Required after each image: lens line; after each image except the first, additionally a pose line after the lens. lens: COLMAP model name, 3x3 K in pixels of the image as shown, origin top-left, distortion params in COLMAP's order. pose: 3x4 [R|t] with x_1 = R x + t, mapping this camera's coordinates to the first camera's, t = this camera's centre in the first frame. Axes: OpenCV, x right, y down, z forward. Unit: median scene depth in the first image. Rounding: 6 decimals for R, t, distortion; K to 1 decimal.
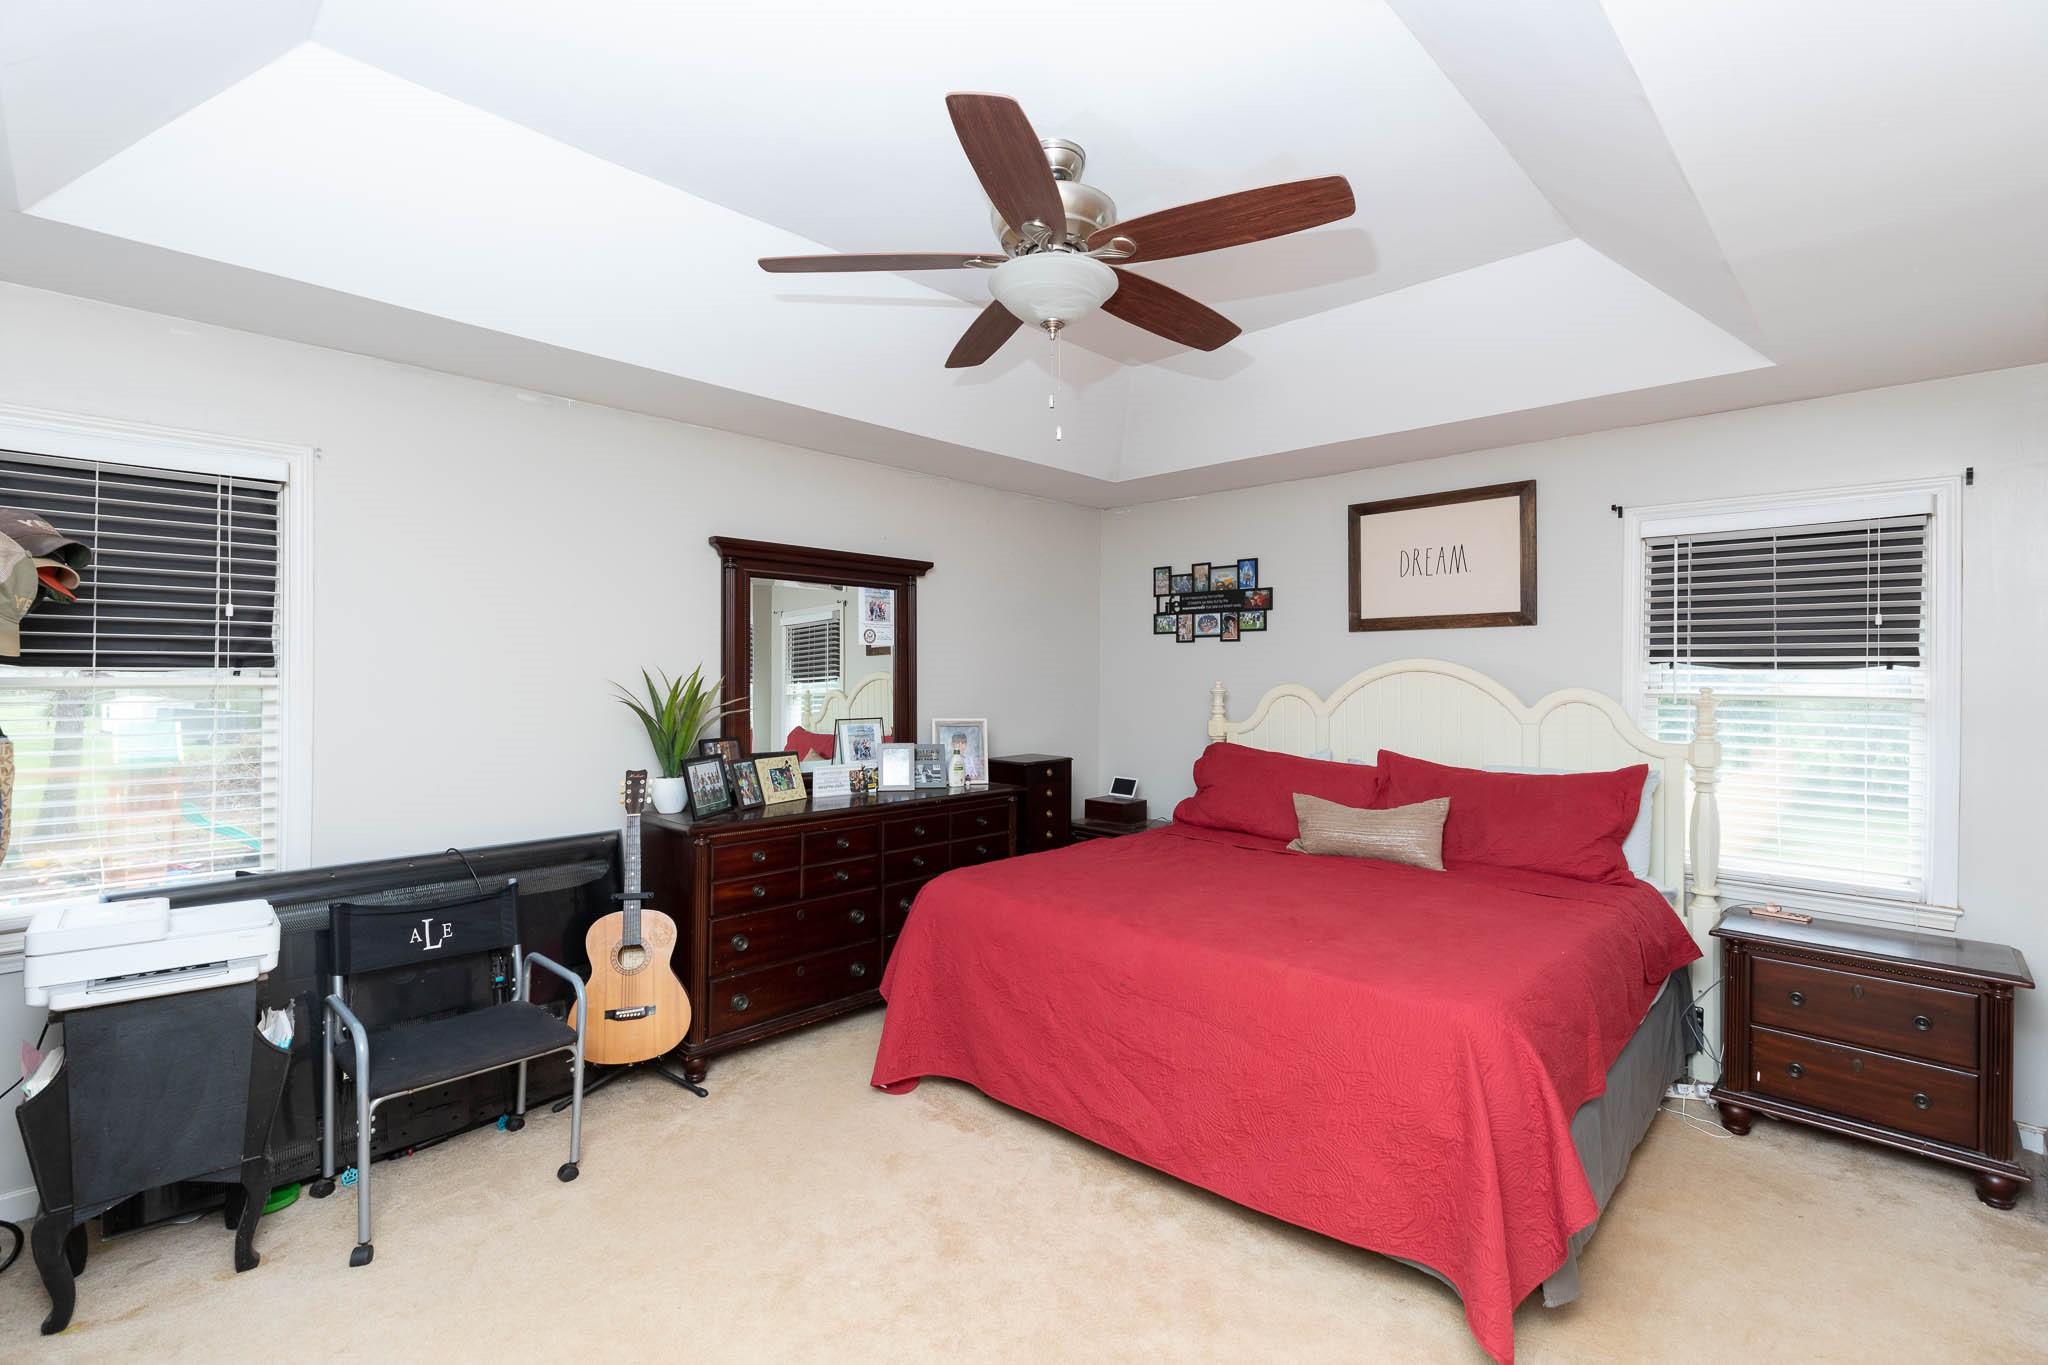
lens RADIAL K [[919.2, 0, 1054.6], [0, 919.2, 679.5], [0, 0, 1]] dist [0.003179, -0.000319]
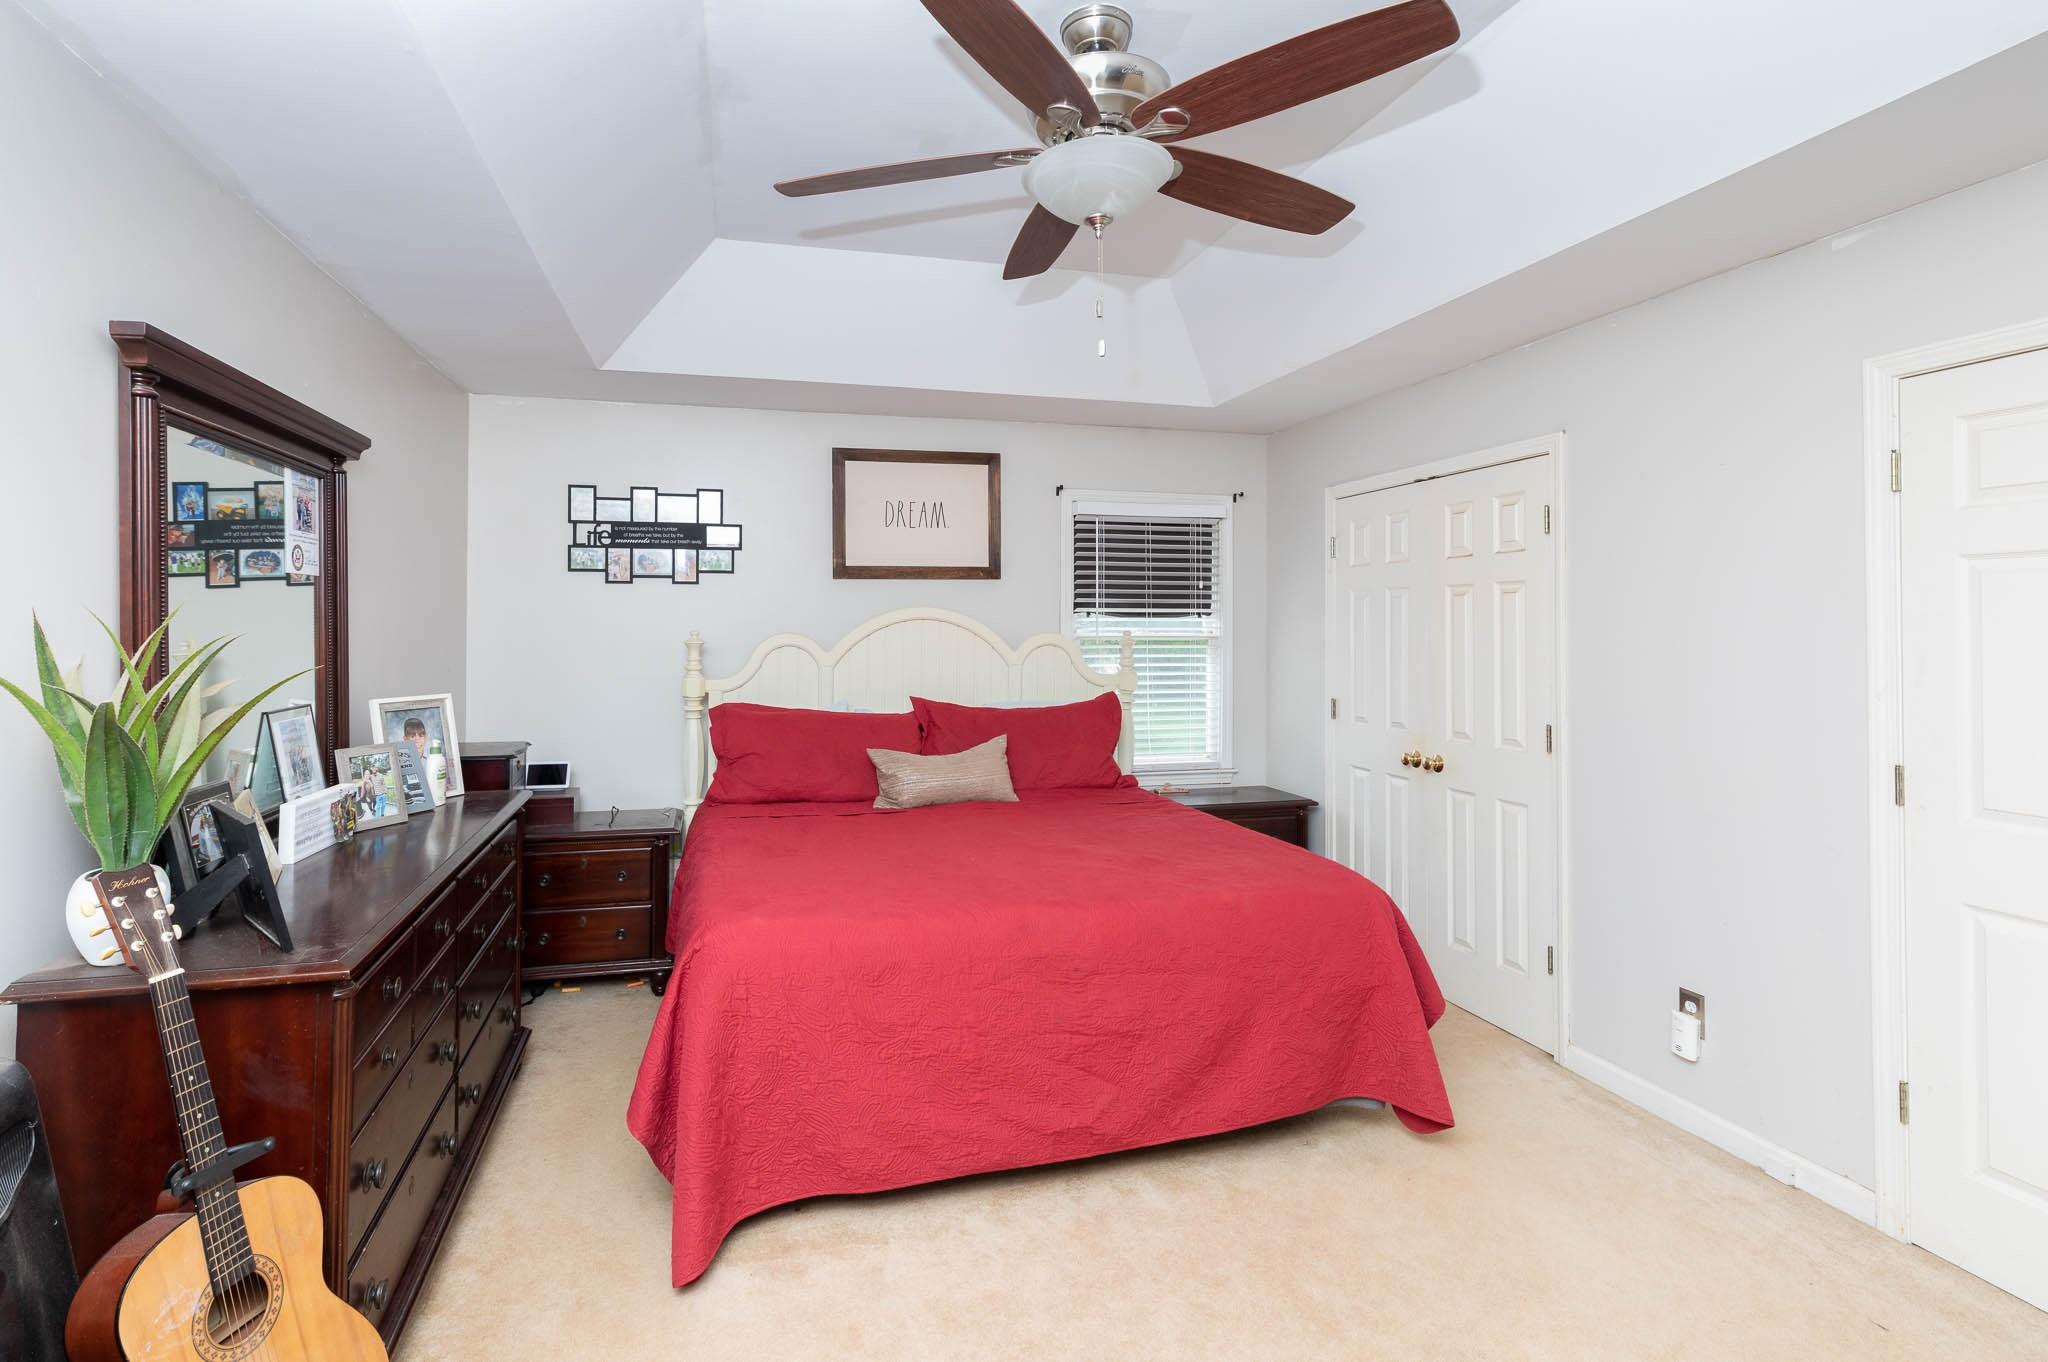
lens RADIAL K [[934.5, 0, 1023.8], [0, 934.5, 620.0], [0, 0, 1]] dist [0.000955, -0.000071]
pose [[0.540639, -0.002304, 0.841251, -0.450924], [0.008042, 0.999965, -0.002430, -0.004748], [-0.841216, 0.008079, 0.540639, 0.340727]]
